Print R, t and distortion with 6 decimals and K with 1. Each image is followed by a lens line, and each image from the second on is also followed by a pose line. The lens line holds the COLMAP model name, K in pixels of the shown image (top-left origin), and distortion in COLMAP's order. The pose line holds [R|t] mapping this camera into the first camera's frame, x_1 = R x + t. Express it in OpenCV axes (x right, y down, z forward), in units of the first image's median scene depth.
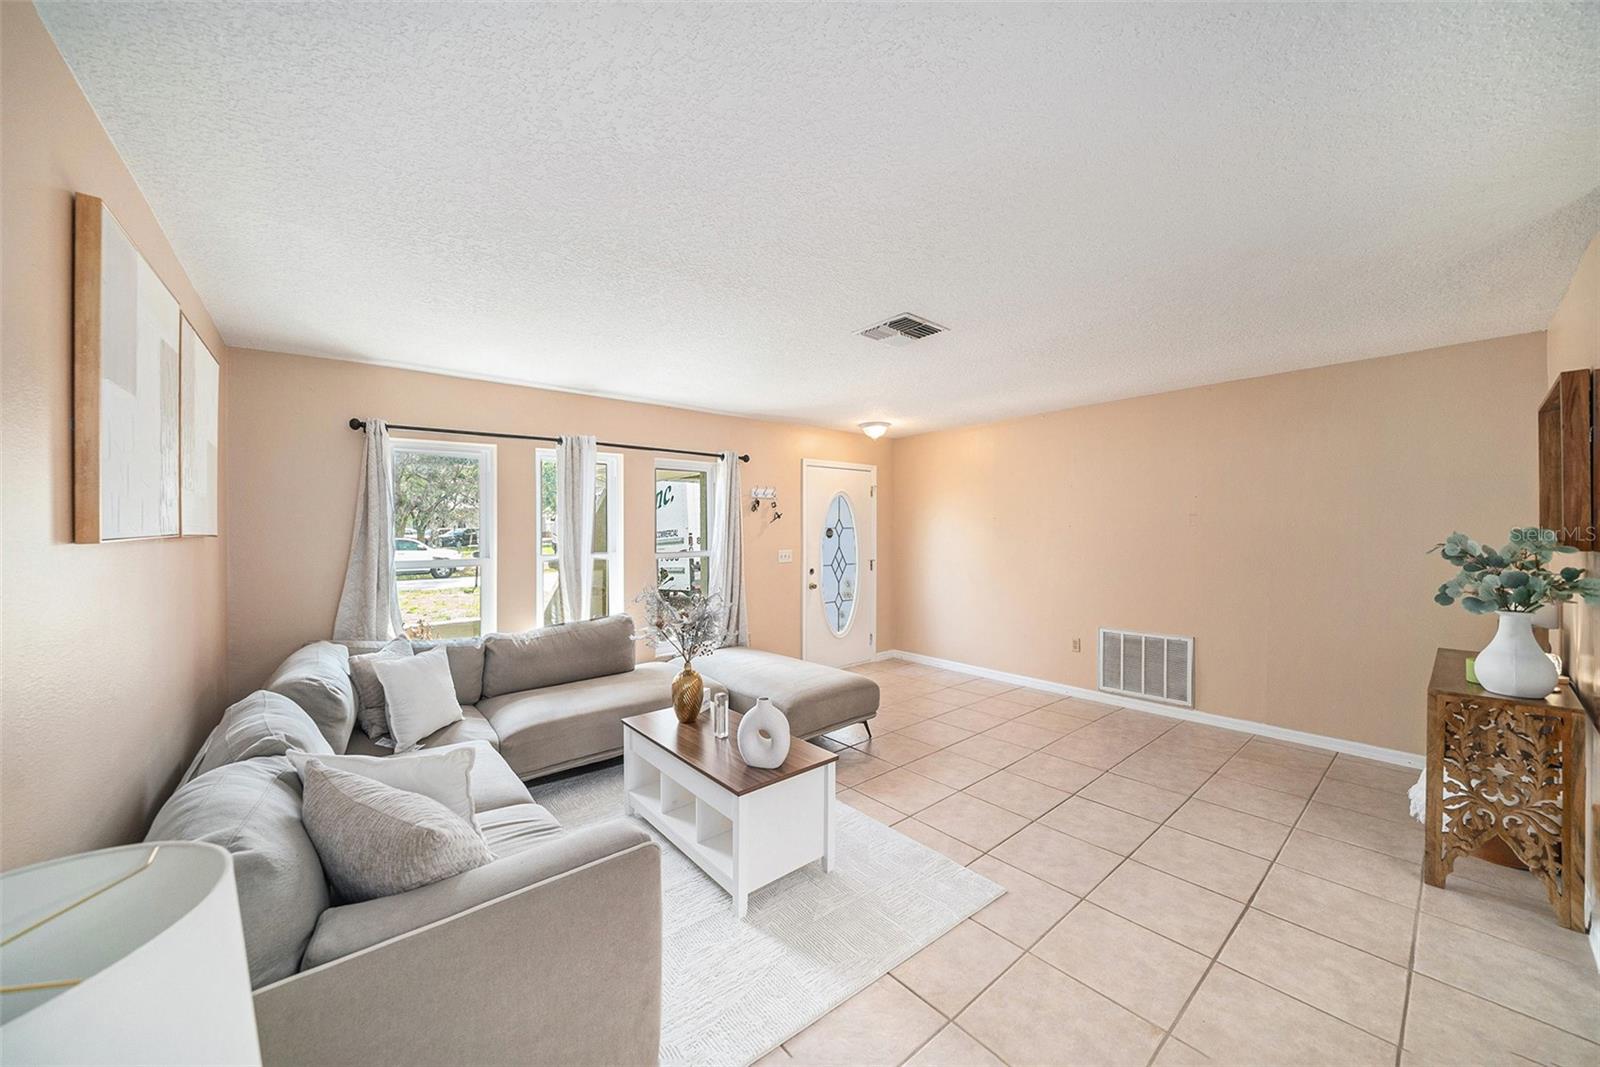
lens RADIAL K [[561.2, 0, 800.0], [0, 561.2, 533.5], [0, 0, 1]] dist [-0.000073, -0.000007]
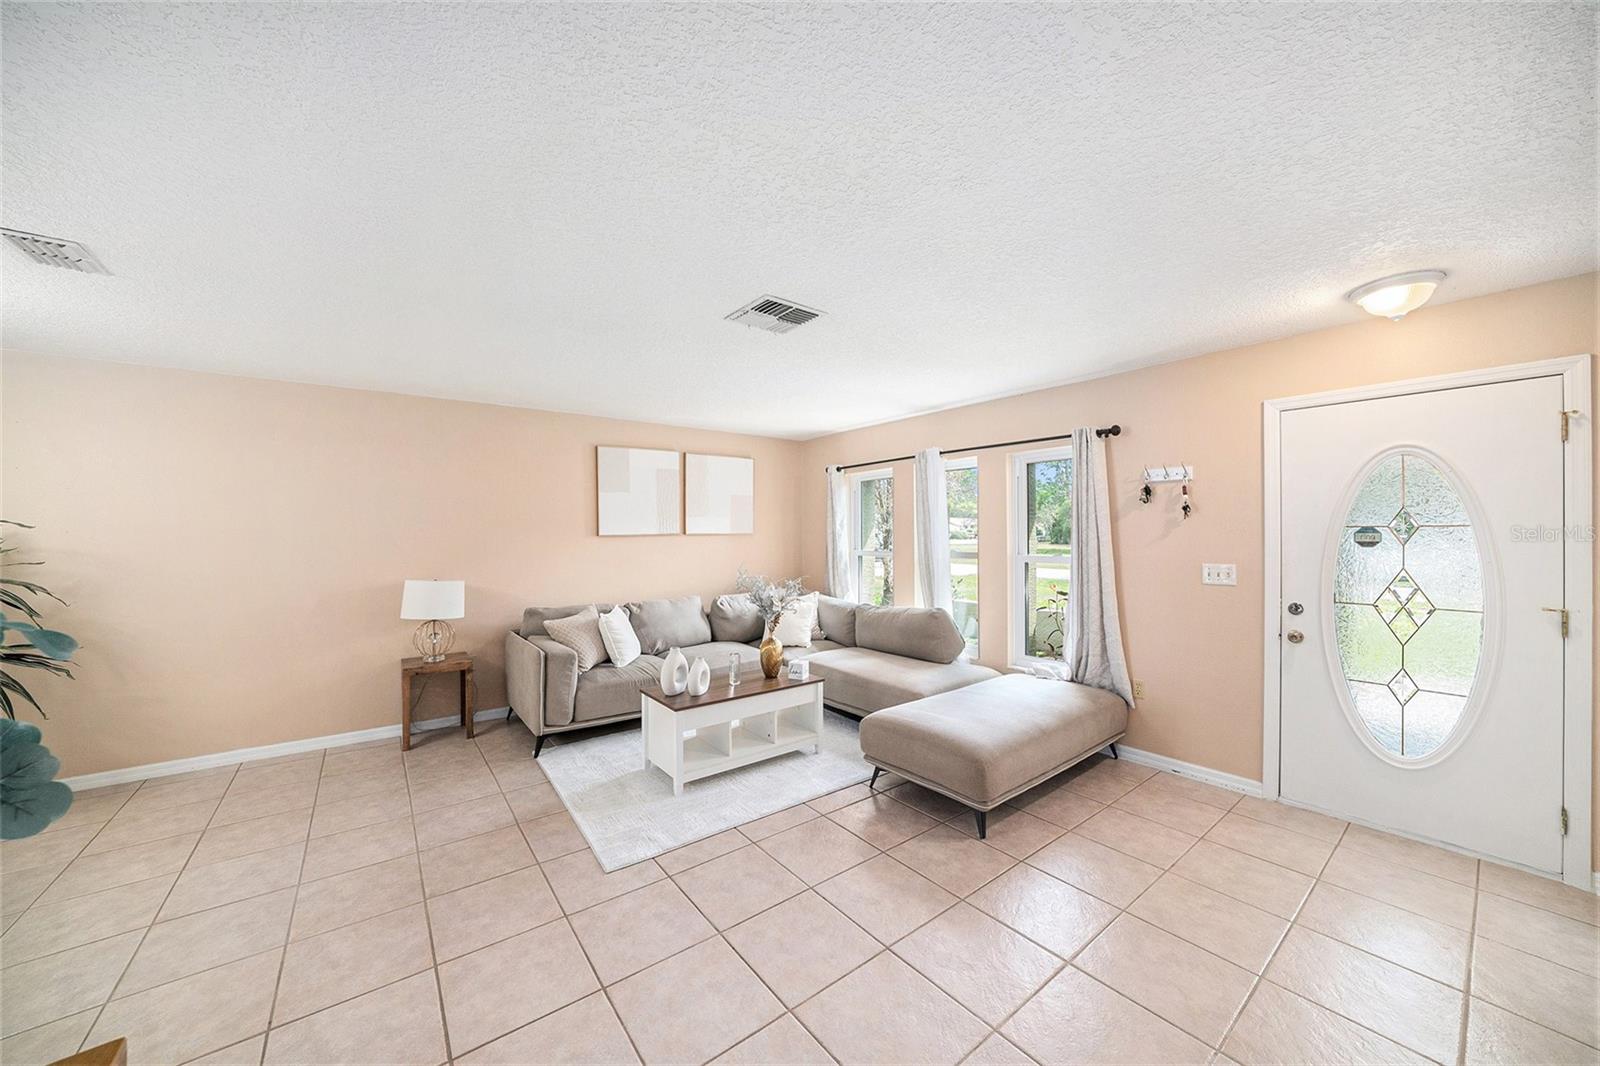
lens RADIAL K [[569.9, 0, 800.0], [0, 569.9, 533.0], [0, 0, 1]] dist [-0.016789, 0.000029]
pose [[-0.037700, 0.006233, -0.999270, 0.802734], [-0.000642, 0.999980, 0.006262, -0.009739], [0.999289, 0.000878, -0.037695, 0.792623]]
